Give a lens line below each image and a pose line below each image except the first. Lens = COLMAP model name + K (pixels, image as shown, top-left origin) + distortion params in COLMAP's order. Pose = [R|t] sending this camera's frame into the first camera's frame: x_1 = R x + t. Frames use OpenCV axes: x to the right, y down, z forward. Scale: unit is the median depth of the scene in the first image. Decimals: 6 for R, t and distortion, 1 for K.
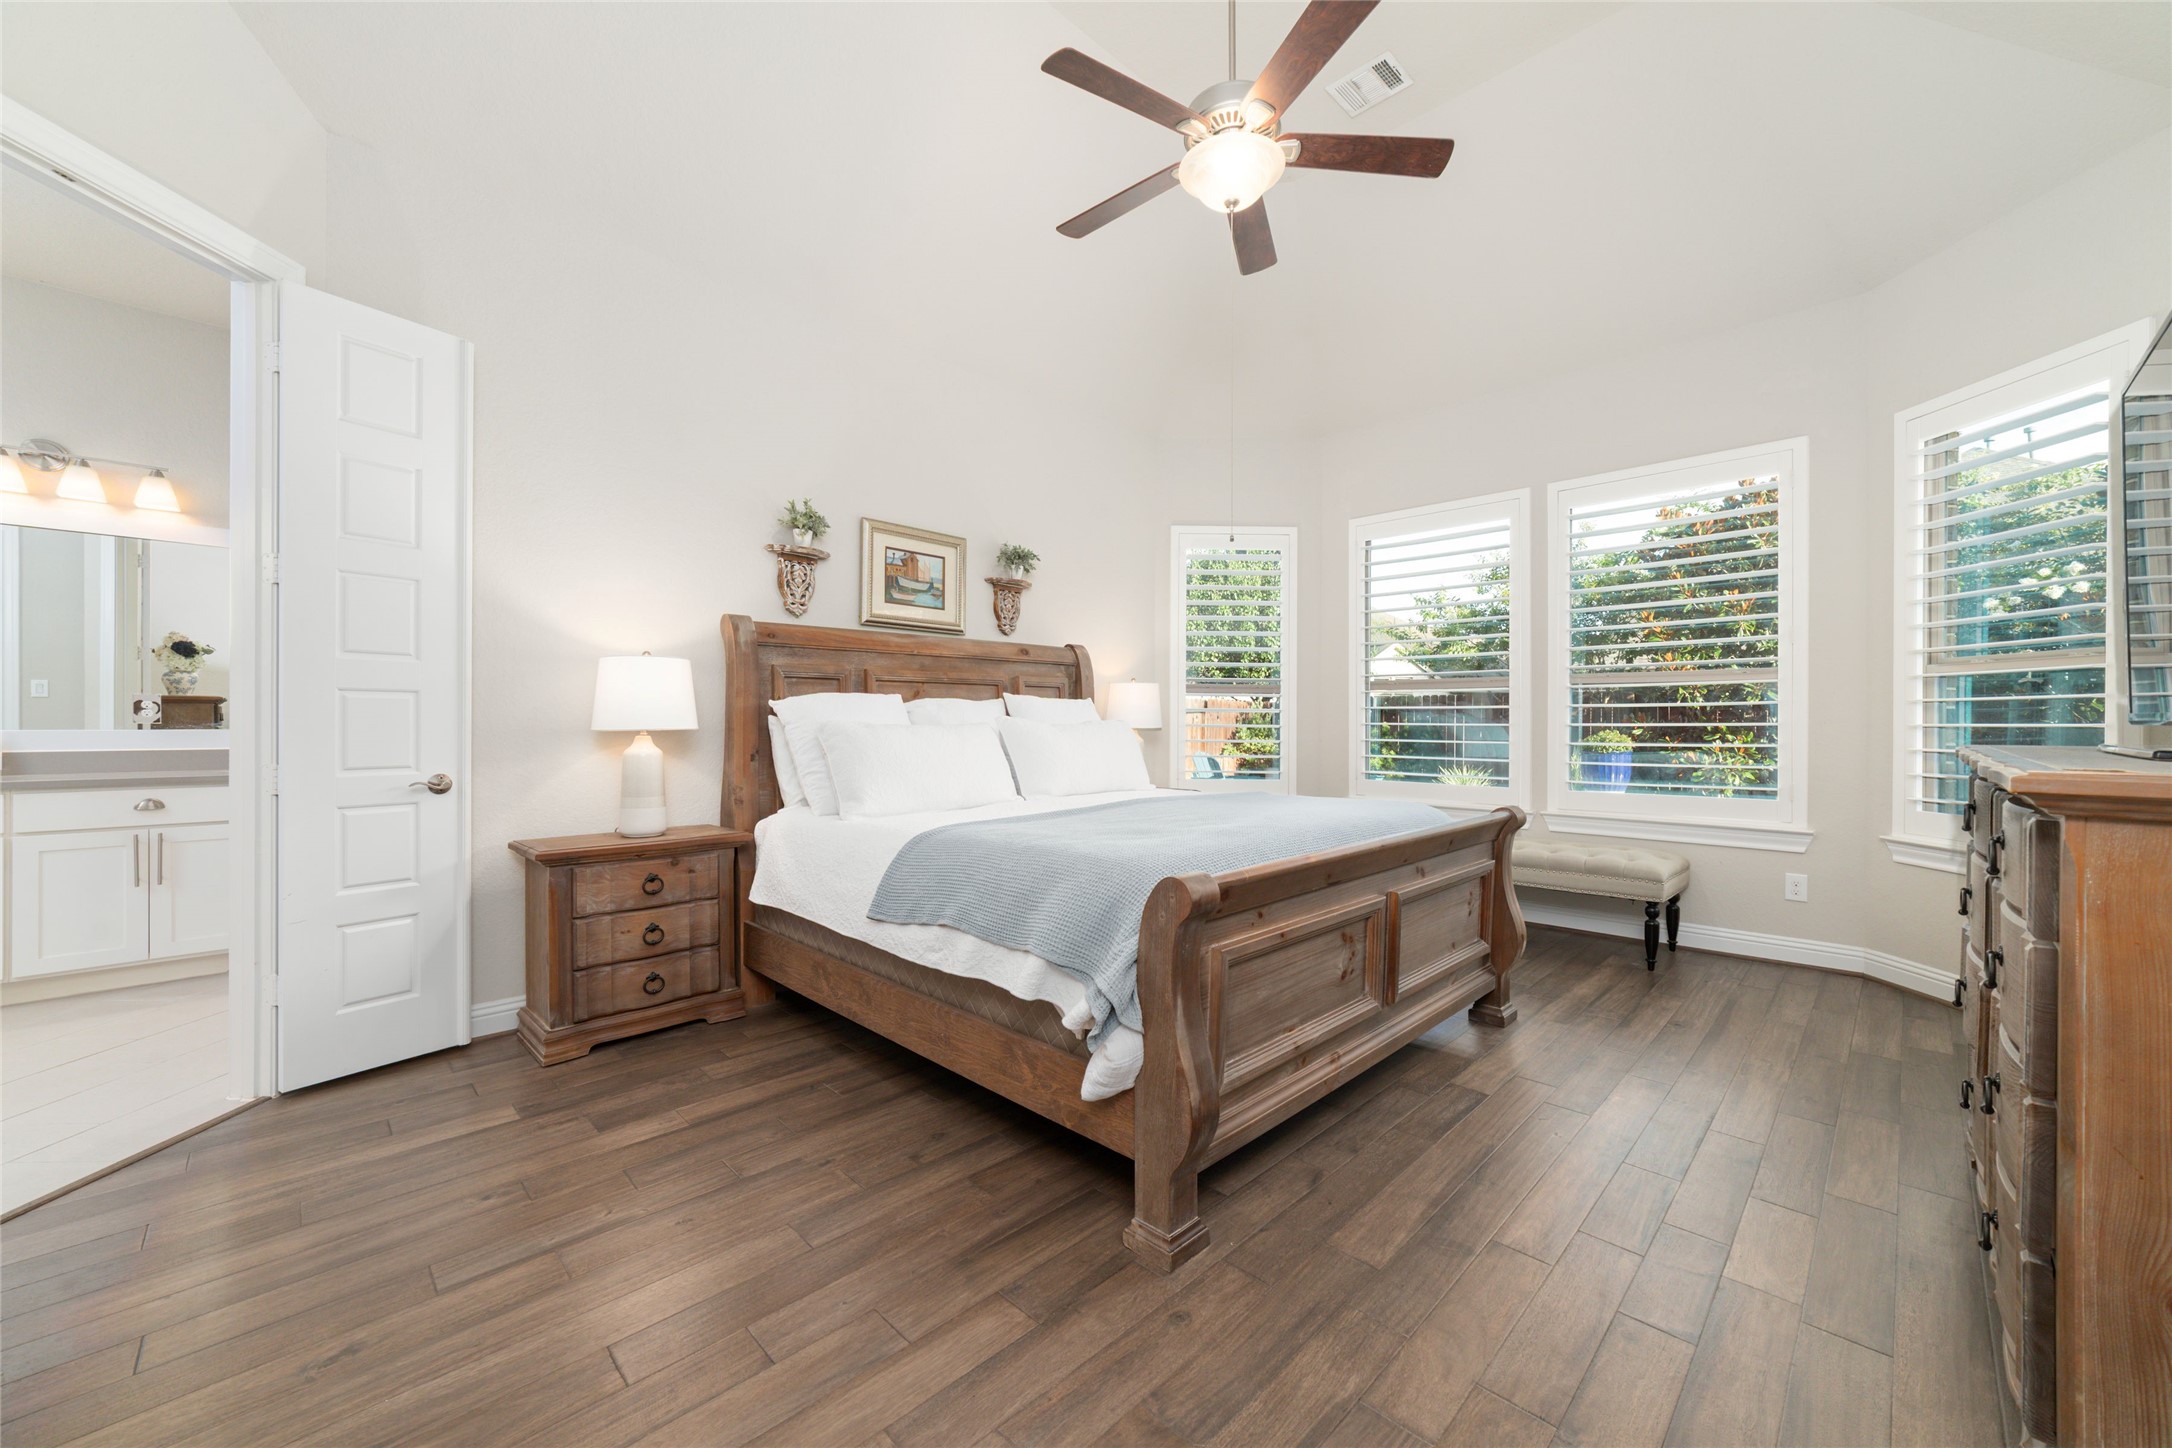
lens RADIAL K [[830.0, 0, 1098.9], [0, 830.0, 728.7], [0, 0, 1]] dist [-0.021081, 0.007500]
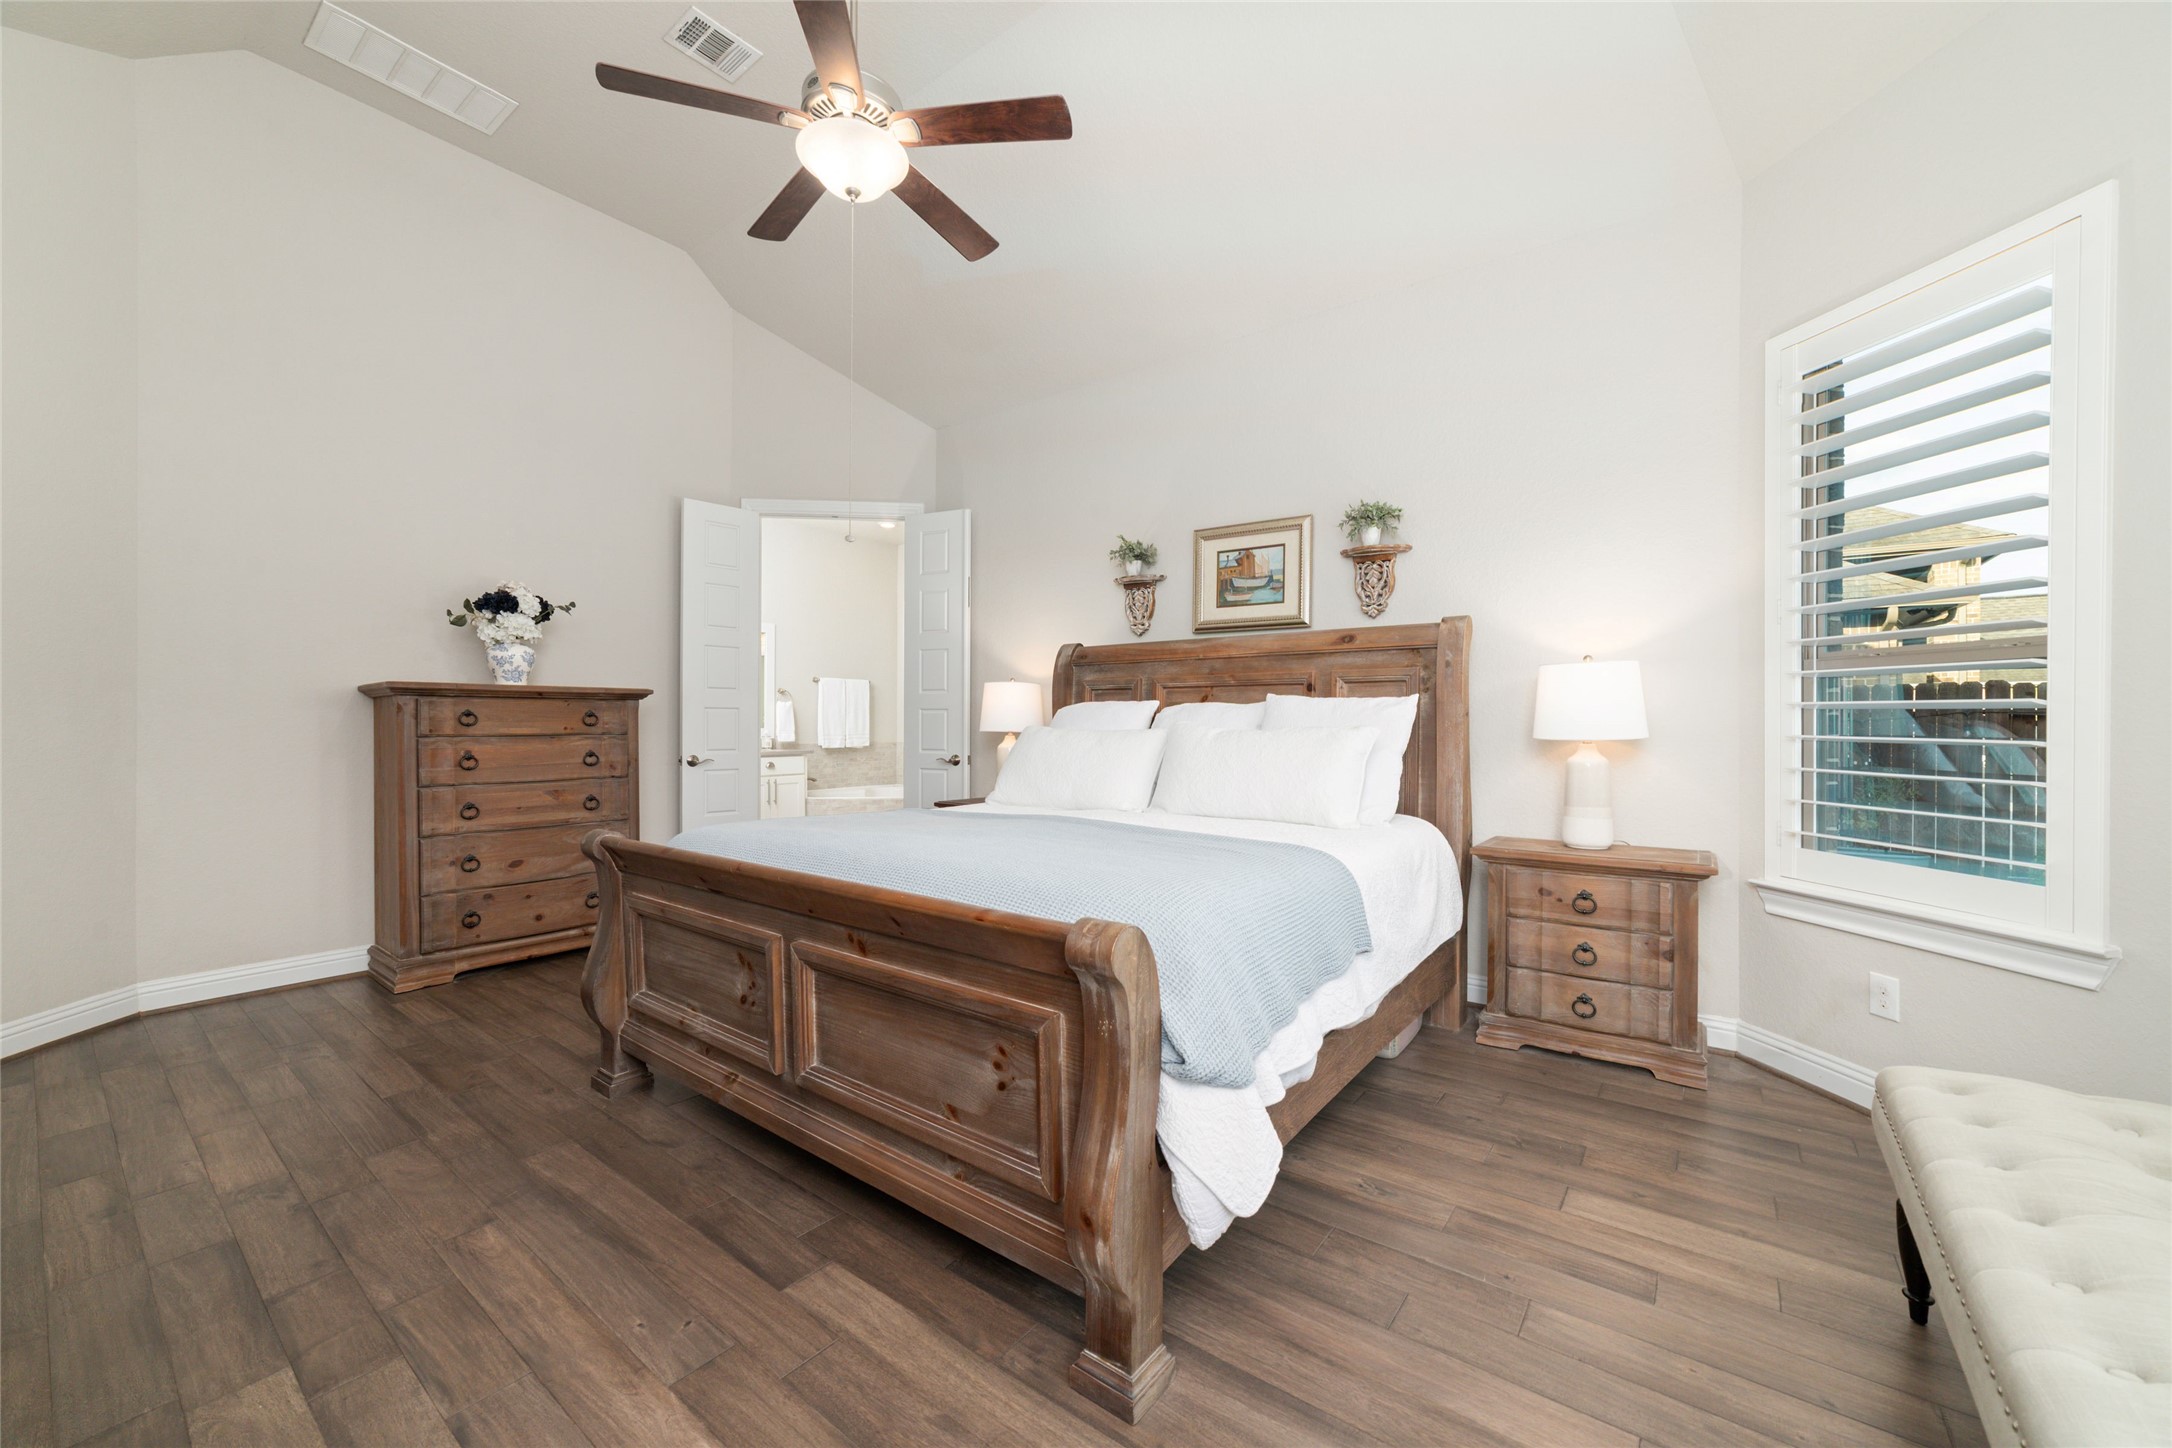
lens RADIAL K [[830.0, 0, 1082.0], [0, 830.0, 726.5], [0, 0, 1]] dist [-0.021081, 0.007500]
pose [[0.128086, 0.001332, -0.991762, 0.697994], [-0.011304, 0.999936, -0.000117, -0.006831], [0.991699, 0.011226, 0.128093, 0.692485]]
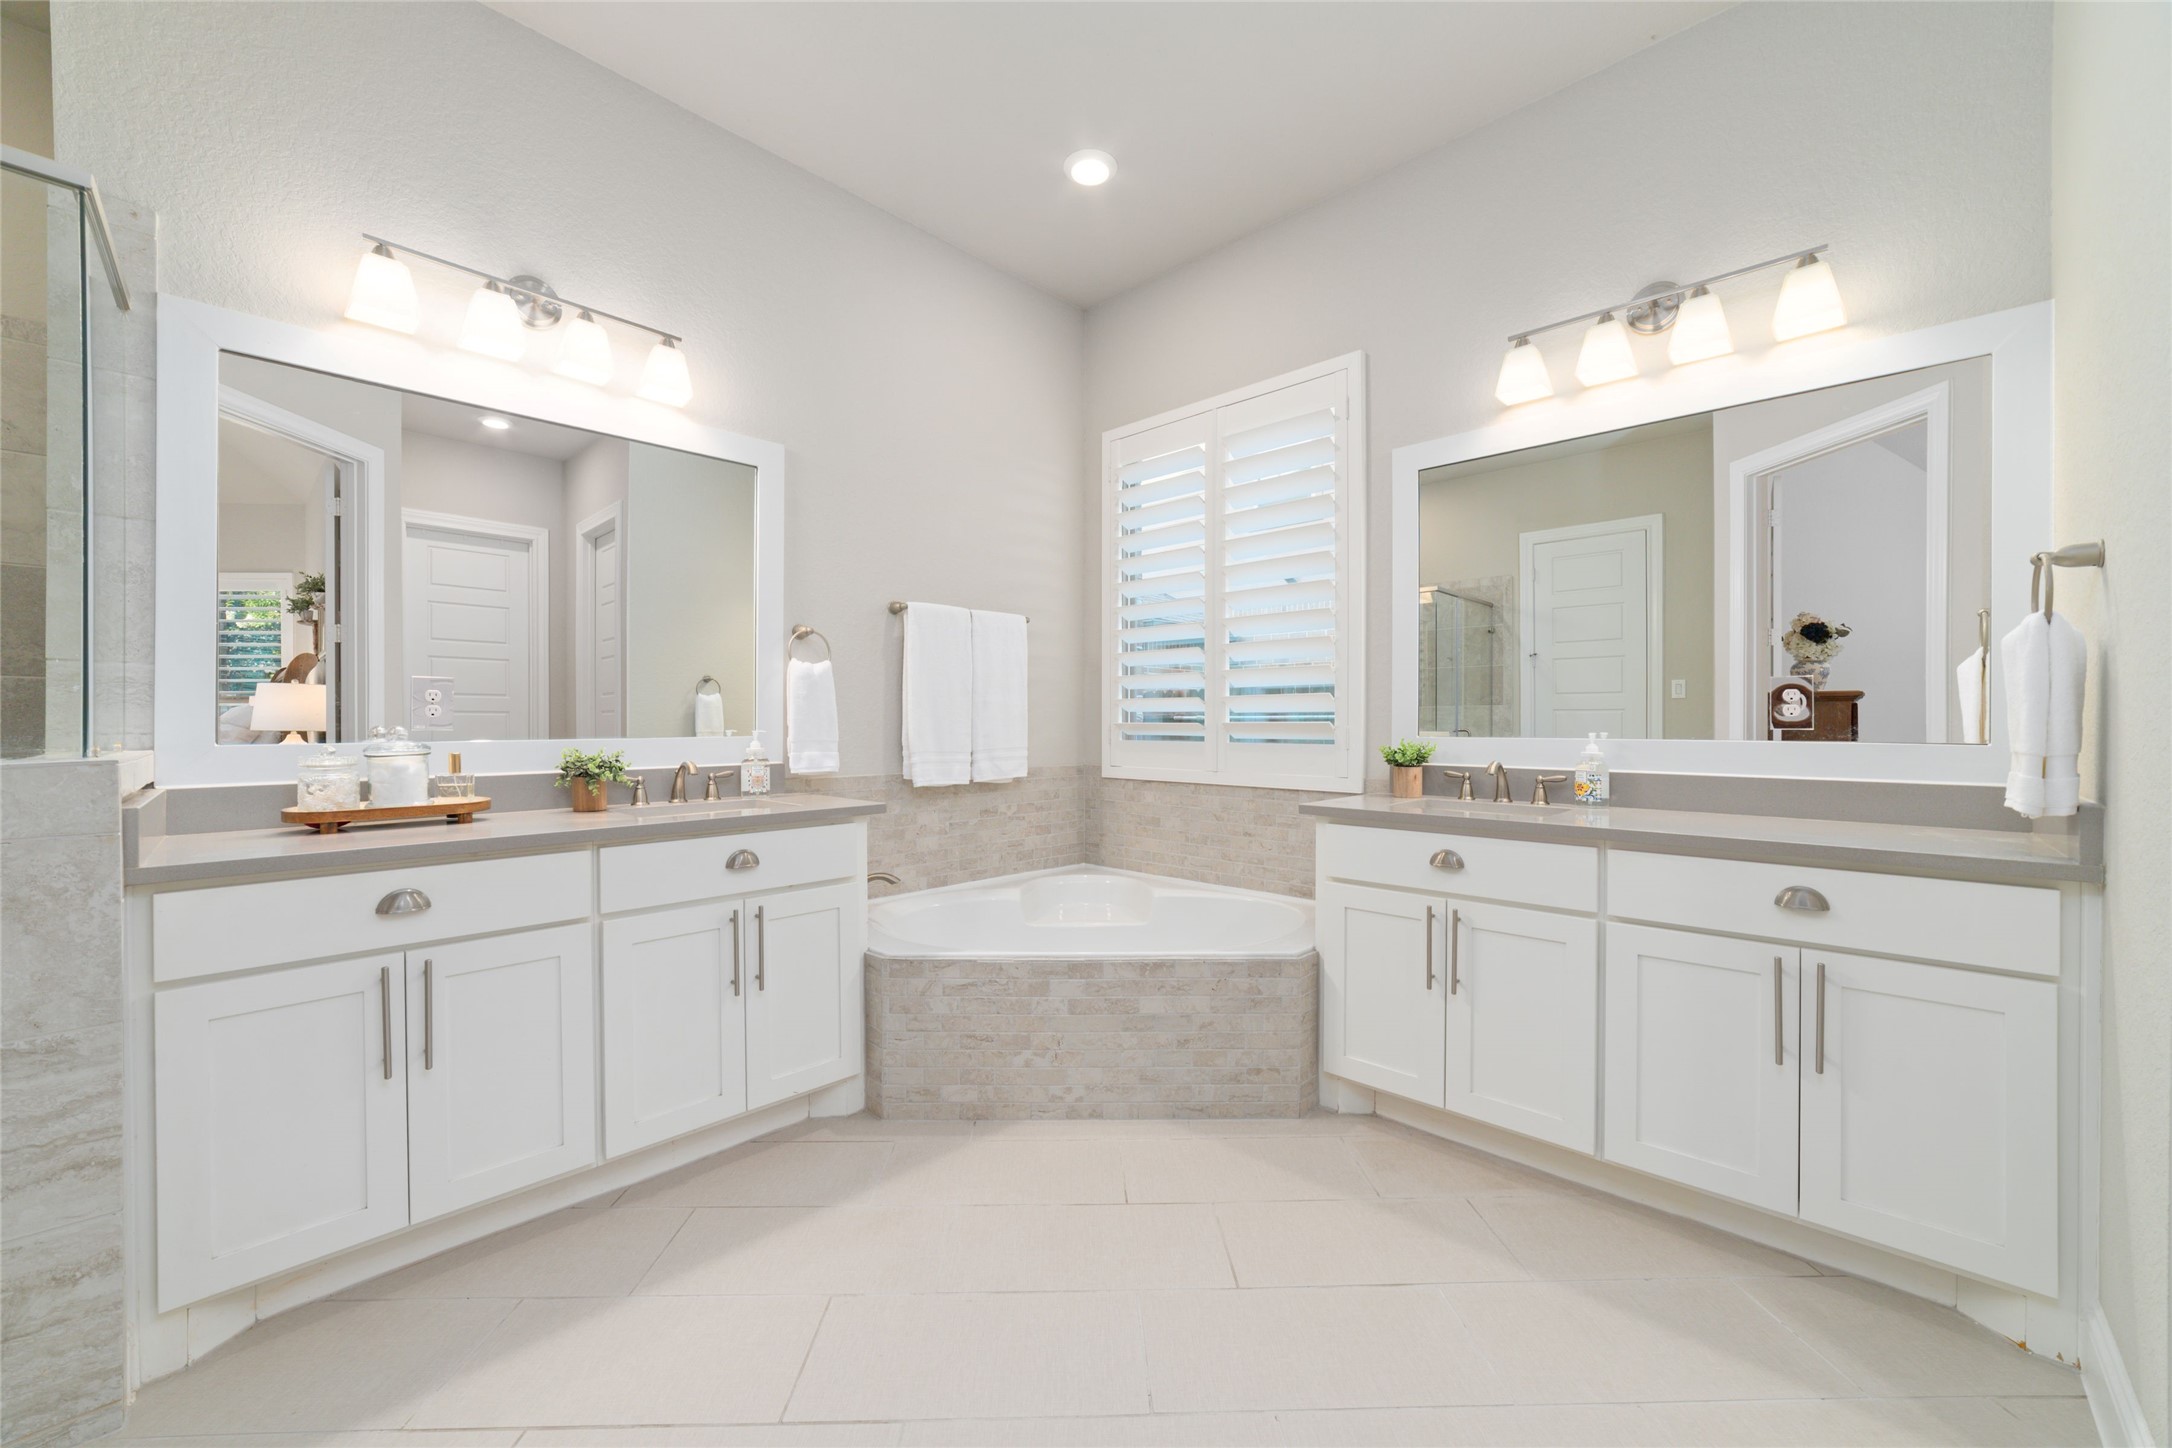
lens RADIAL K [[830.0, 0, 1090.7], [0, 830.0, 722.3], [0, 0, 1]] dist [-0.021081, 0.007500]
pose [[0.022173, -0.003066, -0.999749, -0.575125], [-0.007686, 0.999965, -0.003237, -0.005352], [0.999725, 0.007756, 0.022149, 0.476914]]
